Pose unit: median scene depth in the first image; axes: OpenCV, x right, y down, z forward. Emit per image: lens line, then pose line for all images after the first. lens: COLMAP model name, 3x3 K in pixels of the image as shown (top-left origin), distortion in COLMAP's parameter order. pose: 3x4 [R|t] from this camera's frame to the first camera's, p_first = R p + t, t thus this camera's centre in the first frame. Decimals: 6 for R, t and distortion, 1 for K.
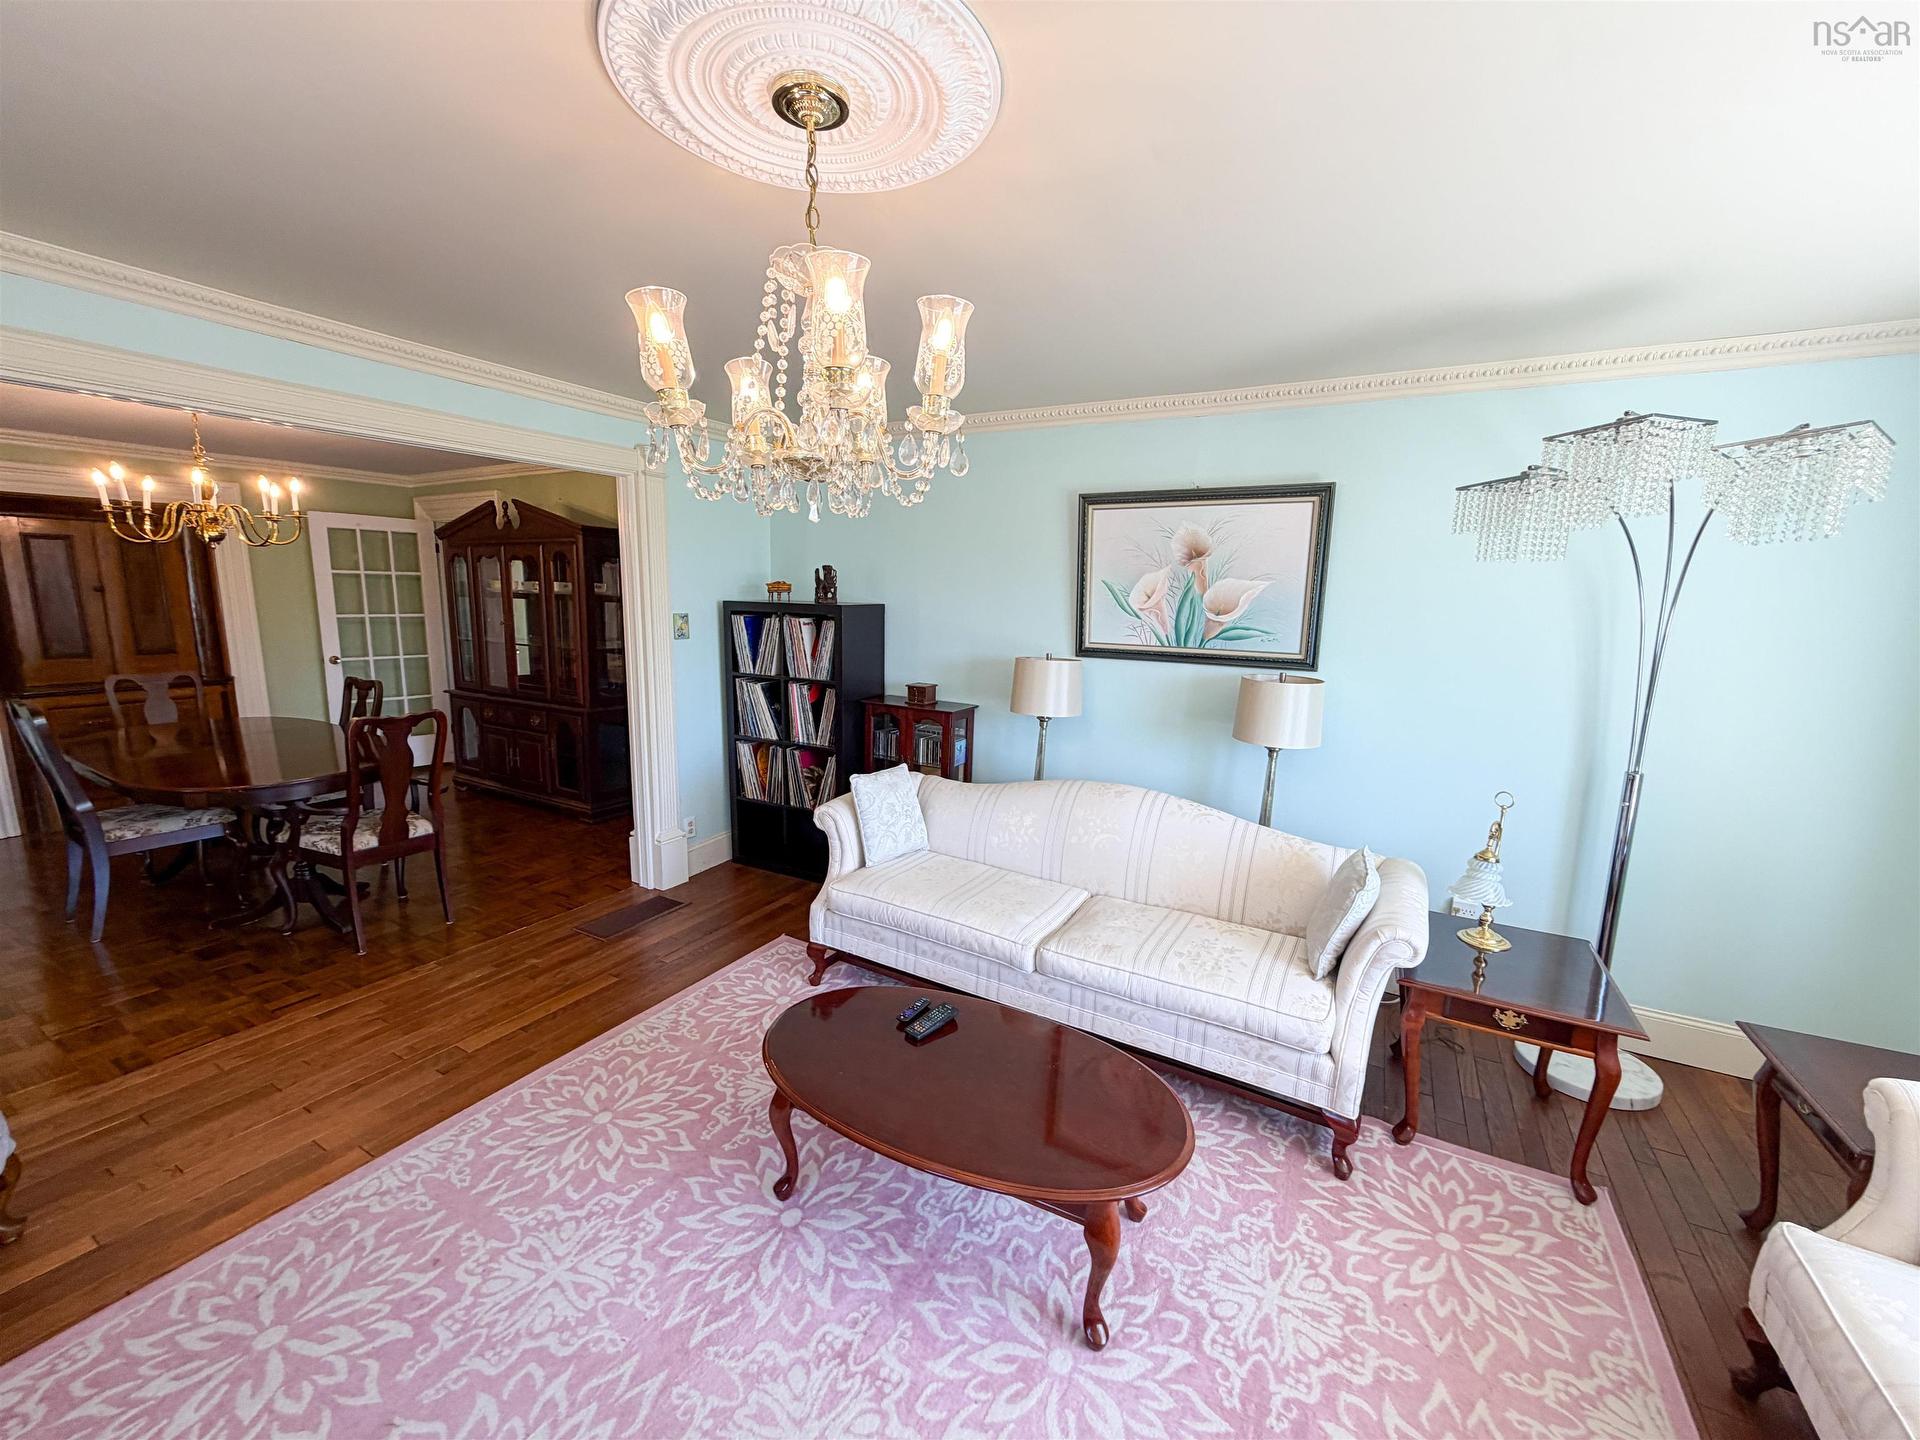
lens RADIAL K [[765.0, 0, 956.9], [0, 765.0, 713.3], [0, 0, 1]] dist [-0.003876, -0.000438]
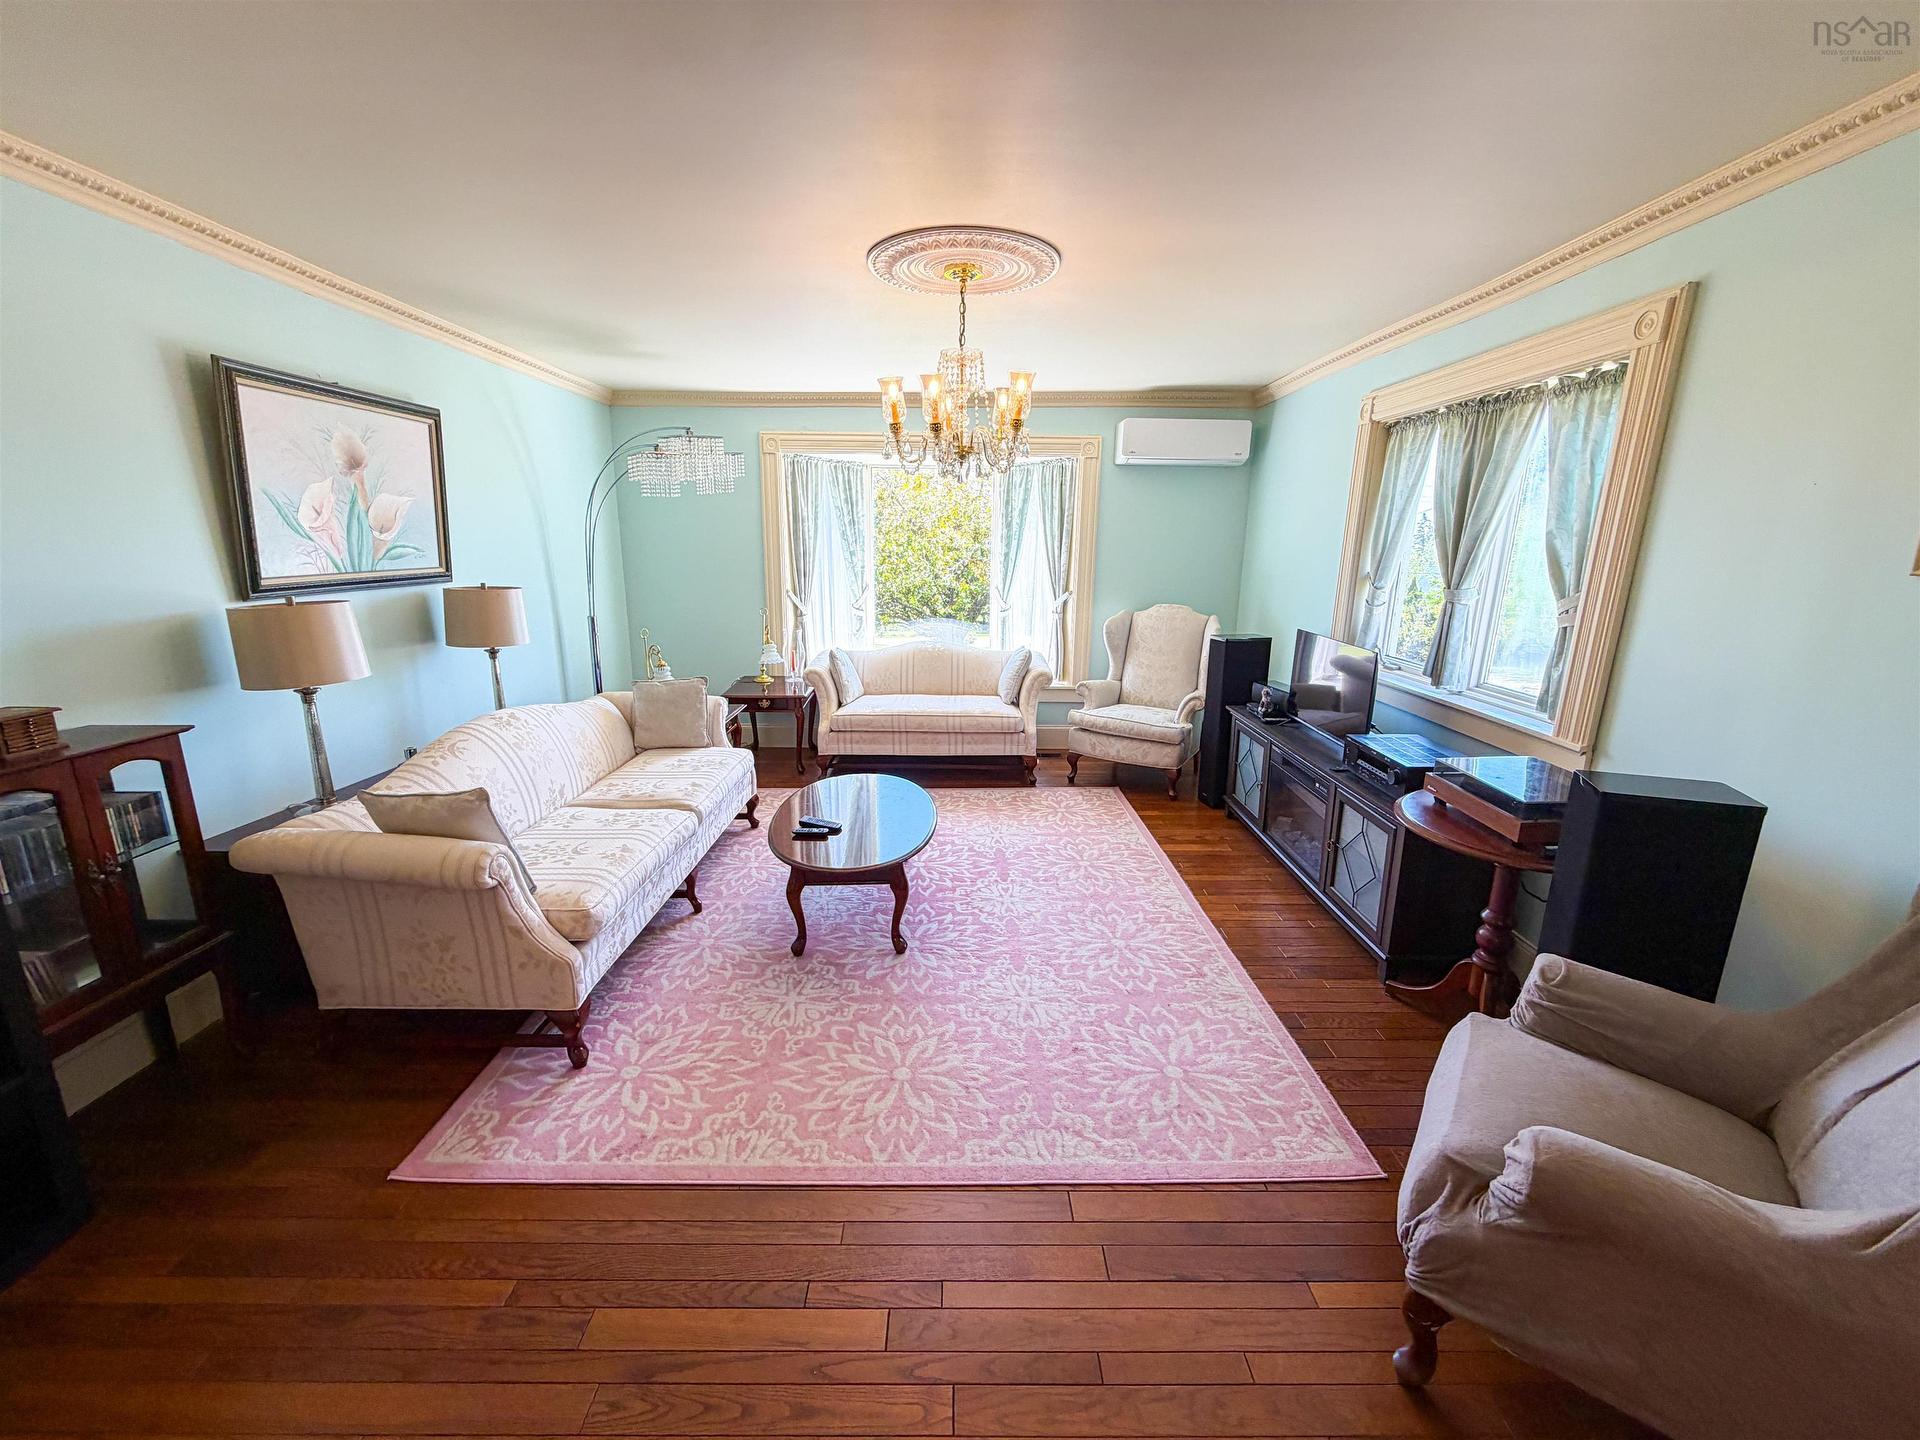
lens RADIAL K [[765.0, 0, 963.6], [0, 765.0, 719.2], [0, 0, 1]] dist [-0.003876, -0.000438]
pose [[-0.503316, -0.229934, 0.832949, -0.899643], [0.113453, 0.938018, 0.327493, -0.150221], [-0.856622, 0.259333, -0.446033, 0.931023]]
